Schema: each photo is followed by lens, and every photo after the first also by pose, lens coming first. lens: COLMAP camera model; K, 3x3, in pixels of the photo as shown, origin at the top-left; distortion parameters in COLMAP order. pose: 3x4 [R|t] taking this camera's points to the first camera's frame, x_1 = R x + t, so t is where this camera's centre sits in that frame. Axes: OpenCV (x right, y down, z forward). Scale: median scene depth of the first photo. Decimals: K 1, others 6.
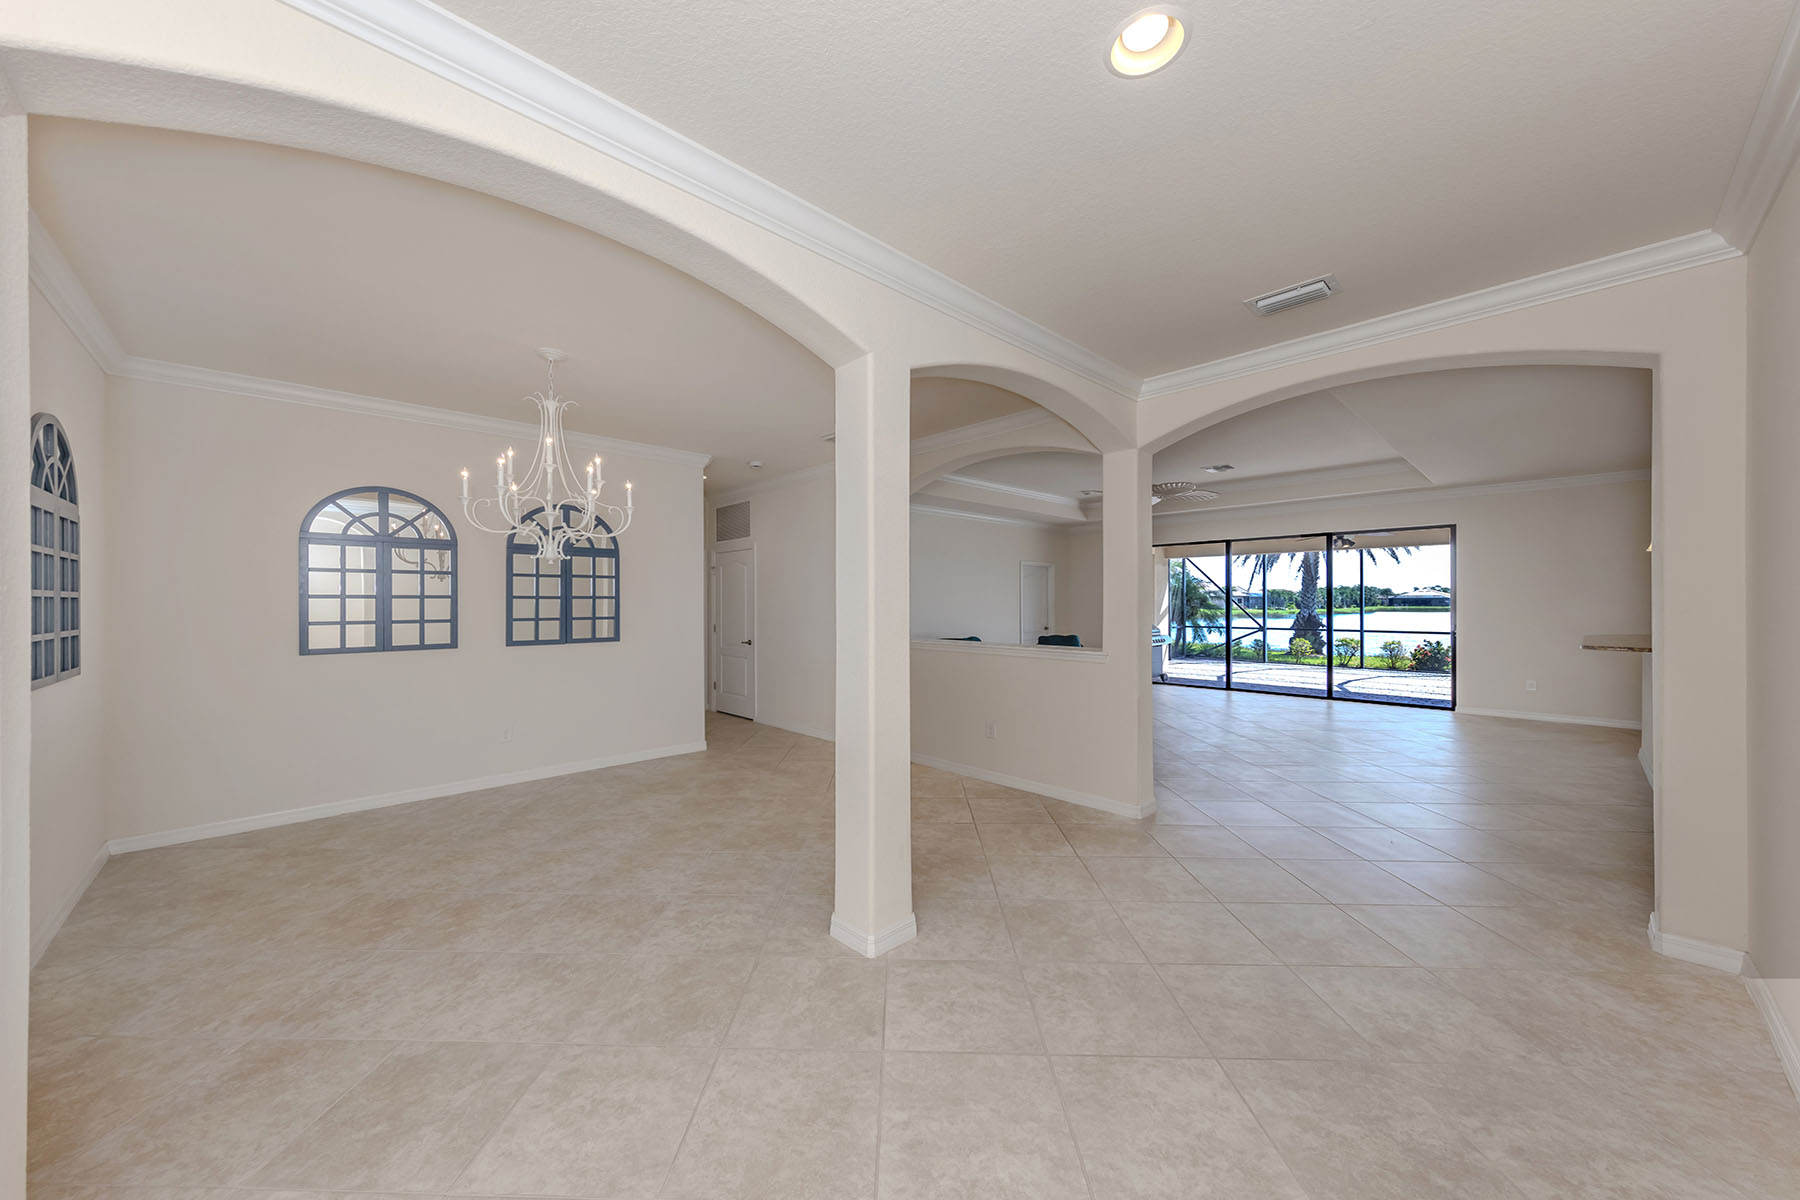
lens RADIAL K [[636.4, 0, 900.0], [0, 636.4, 600.0], [0, 0, 1]] dist [0.000741, -0.000117]
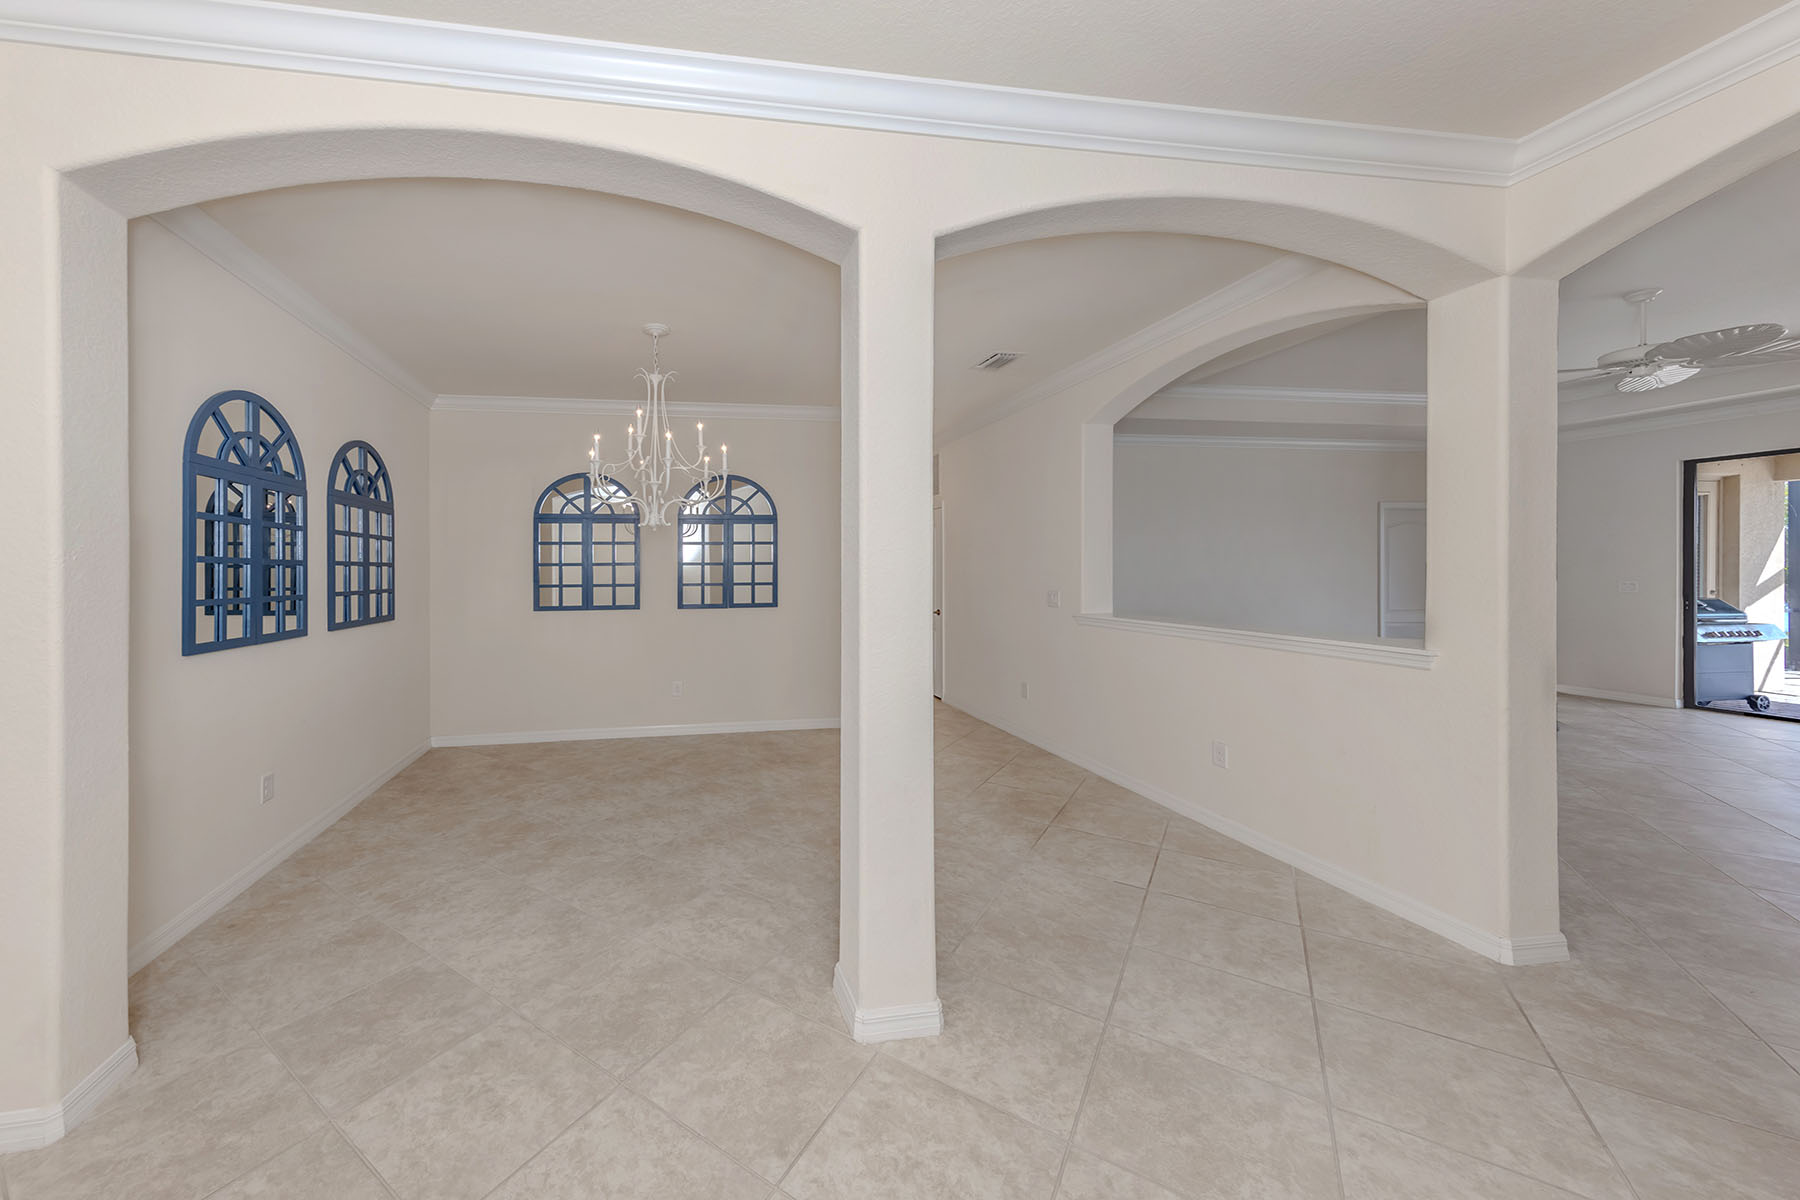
lens RADIAL K [[657.8, 0, 794.7], [0, 657.8, 575.3], [0, 0, 1]] dist [0.004505, -0.000244]
pose [[0.818189, 0.002329, -0.574944, 0.287150], [0.007128, 0.999874, 0.014192, 0.000585], [0.574905, -0.015710, 0.818069, 0.278245]]
